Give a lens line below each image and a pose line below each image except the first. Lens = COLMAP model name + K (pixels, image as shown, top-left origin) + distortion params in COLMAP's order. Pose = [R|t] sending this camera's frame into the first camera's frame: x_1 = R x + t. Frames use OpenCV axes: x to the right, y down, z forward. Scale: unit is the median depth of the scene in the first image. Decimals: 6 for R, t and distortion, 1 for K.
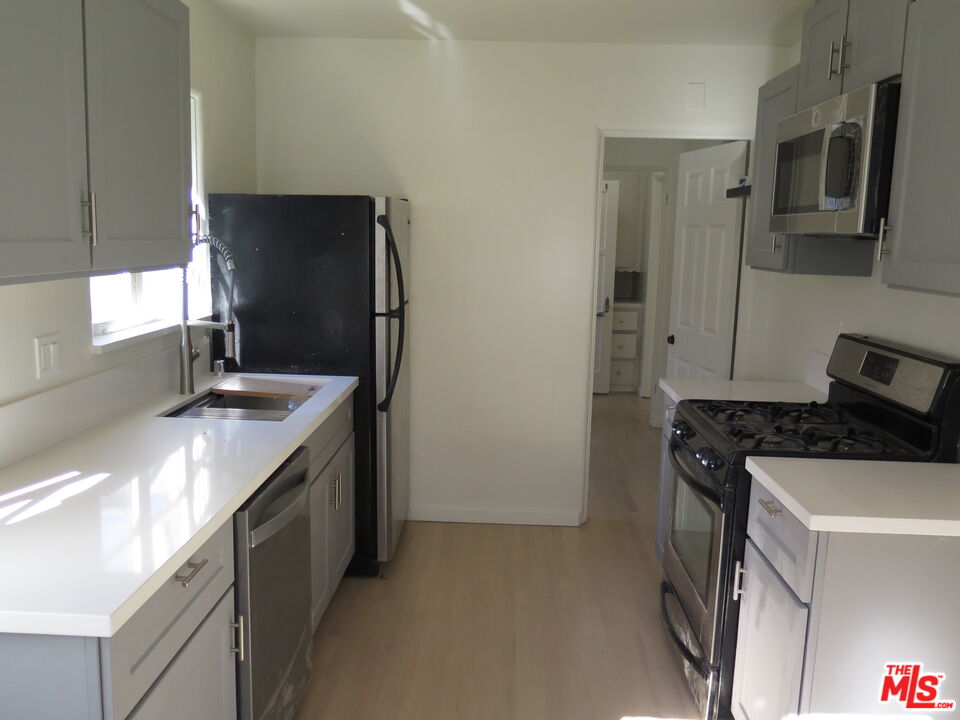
lens RADIAL K [[811.1, 0, 480.0], [0, 811.1, 360.0], [0, 0, 1]] dist [-0.011636, -0.007900]
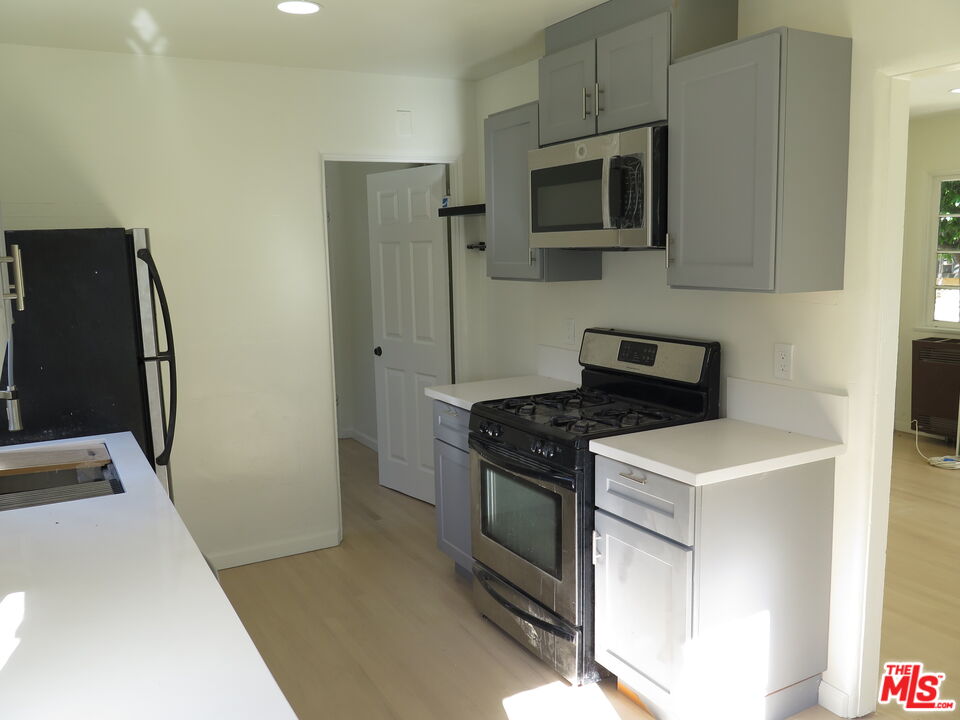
lens RADIAL K [[811.1, 0, 480.0], [0, 811.1, 360.0], [0, 0, 1]] dist [-0.011636, -0.007900]
pose [[0.859624, -0.117807, 0.497160, -0.282582], [0.124872, 0.991988, 0.019150, -0.028946], [-0.495433, 0.045620, 0.867447, 0.042375]]
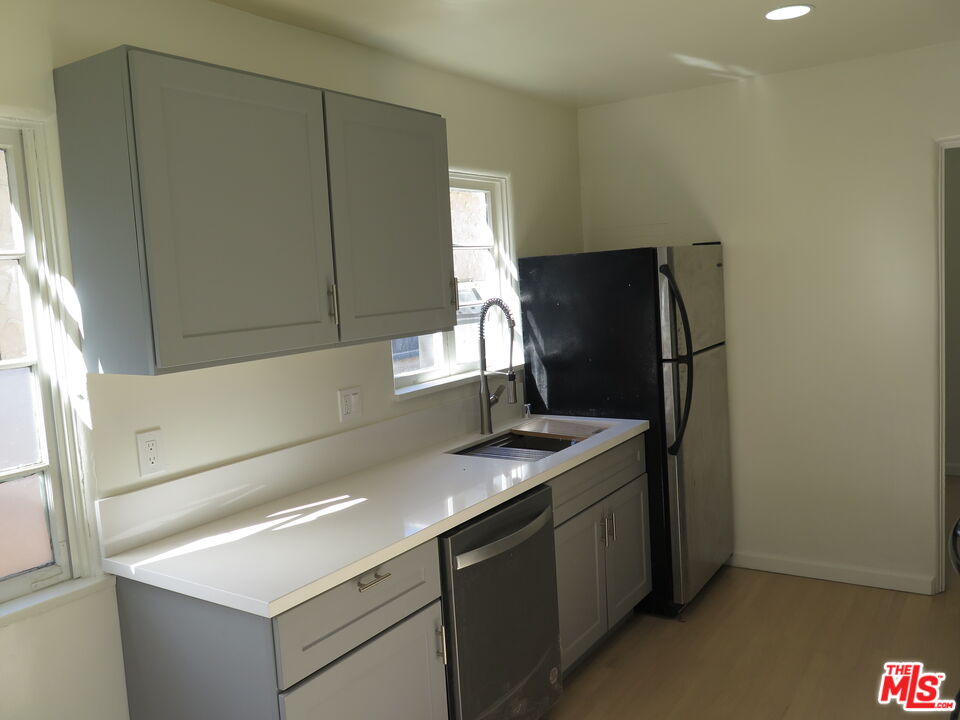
lens RADIAL K [[811.1, 0, 480.0], [0, 811.1, 360.0], [0, 0, 1]] dist [-0.011636, -0.007900]
pose [[0.846331, -0.019581, -0.532297, 0.248043], [-0.000453, 0.999297, -0.037480, -0.019944], [0.532657, 0.031962, 0.845728, 0.003734]]
